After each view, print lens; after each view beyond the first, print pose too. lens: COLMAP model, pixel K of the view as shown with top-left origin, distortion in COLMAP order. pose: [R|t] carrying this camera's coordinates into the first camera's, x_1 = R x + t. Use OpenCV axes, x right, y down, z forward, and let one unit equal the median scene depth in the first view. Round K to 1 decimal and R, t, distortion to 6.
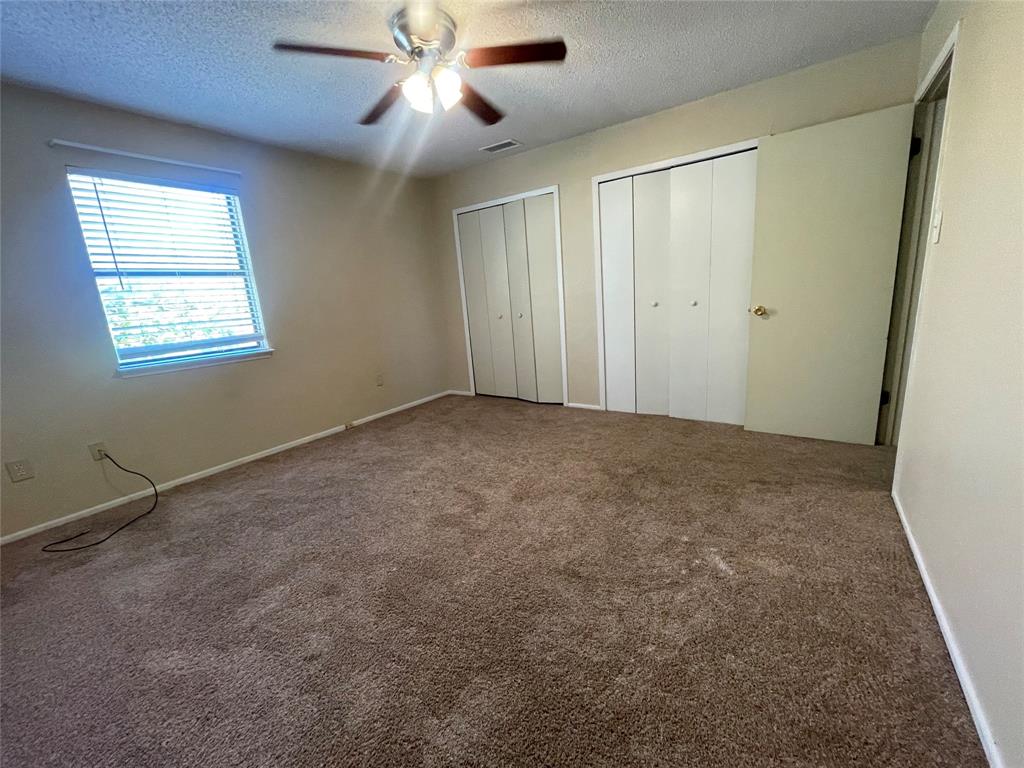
lens RADIAL K [[412.6, 0, 512.0], [0, 412.6, 384.0], [0, 0, 1]] dist [-0.000114, -0.000118]
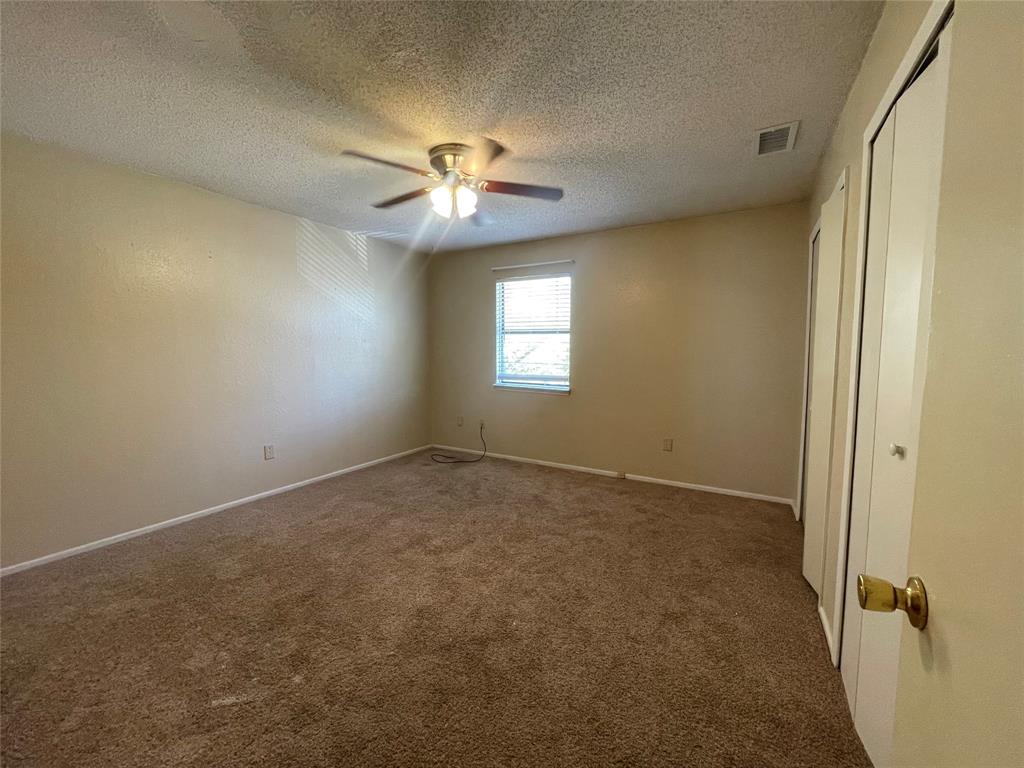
lens RADIAL K [[412.6, 0, 512.0], [0, 412.6, 384.0], [0, 0, 1]] dist [-0.000114, -0.000118]
pose [[0.083055, 0.149782, -0.985225, 0.802763], [-0.224939, 0.965944, 0.127888, -0.270617], [0.970827, 0.210994, 0.113918, 0.816609]]
